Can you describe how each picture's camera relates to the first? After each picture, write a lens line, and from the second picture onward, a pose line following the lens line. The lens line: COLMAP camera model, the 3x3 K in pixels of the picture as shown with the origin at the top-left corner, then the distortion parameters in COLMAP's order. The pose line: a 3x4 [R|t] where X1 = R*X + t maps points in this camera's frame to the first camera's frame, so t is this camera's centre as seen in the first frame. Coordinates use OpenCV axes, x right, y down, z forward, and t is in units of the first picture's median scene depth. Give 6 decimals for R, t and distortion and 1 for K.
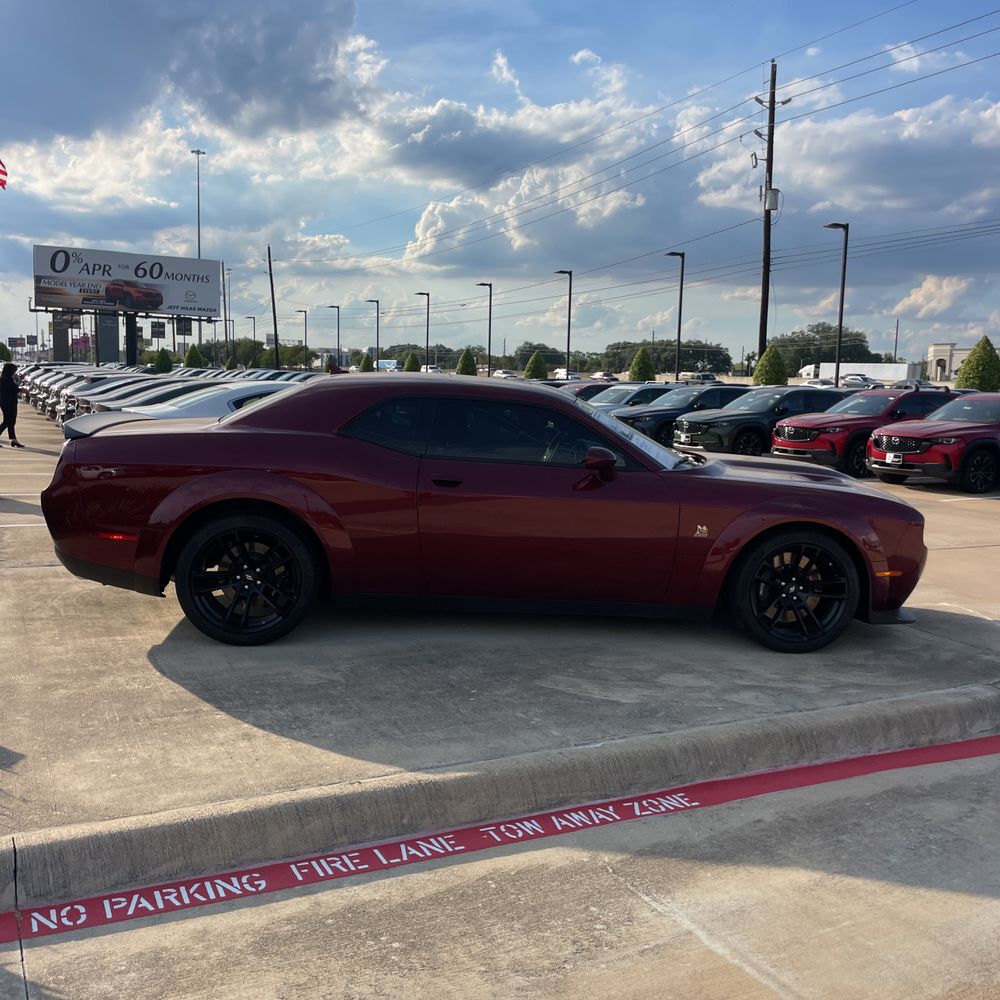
lens RADIAL K [[997.7, 0, 514.9], [0, 997.7, 484.1], [0, 0, 1]] dist [0.111227, -0.145472]
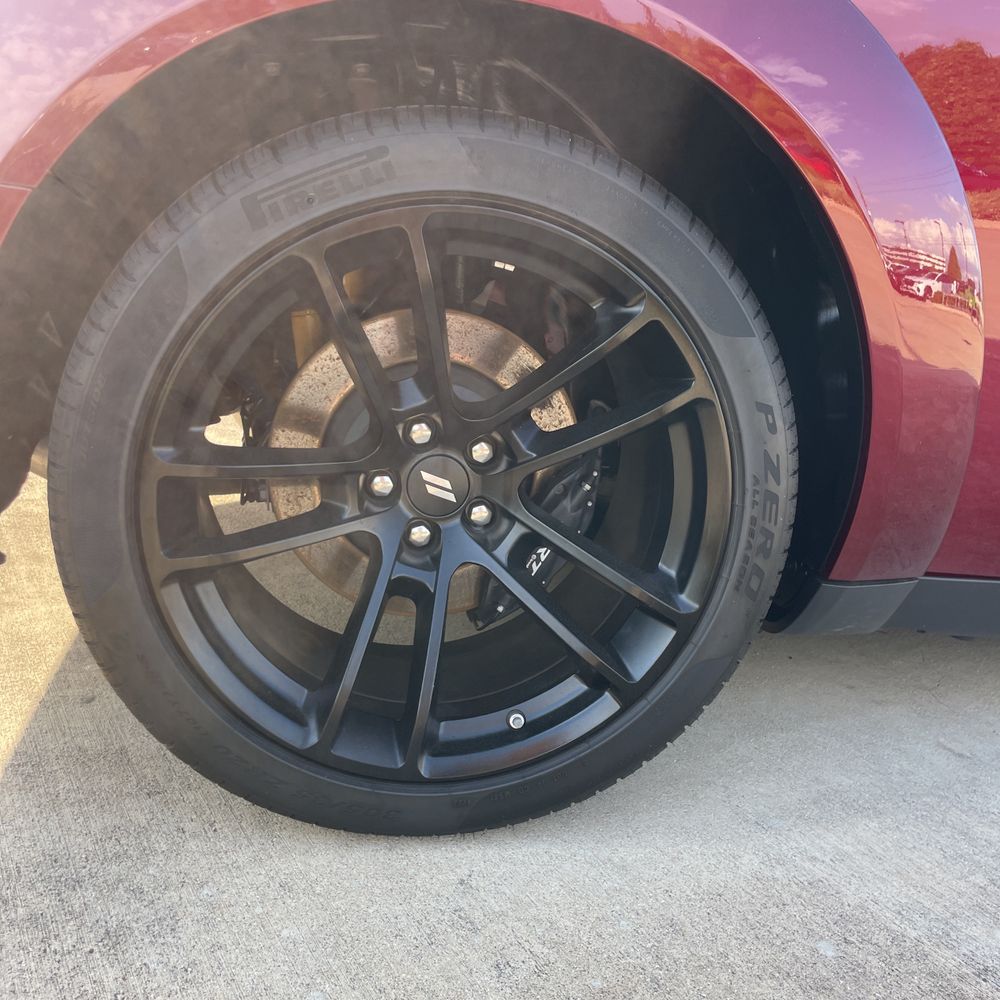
lens RADIAL K [[995.2, 0, 499.8], [0, 995.2, 500.9], [0, 0, 1]] dist [0.088362, -0.111616]
pose [[0.996839, 0.038650, 0.069410, -0.033930], [-0.048429, 0.988209, 0.145251, 0.008519], [-0.062978, -0.148154, 0.986957, 0.103216]]
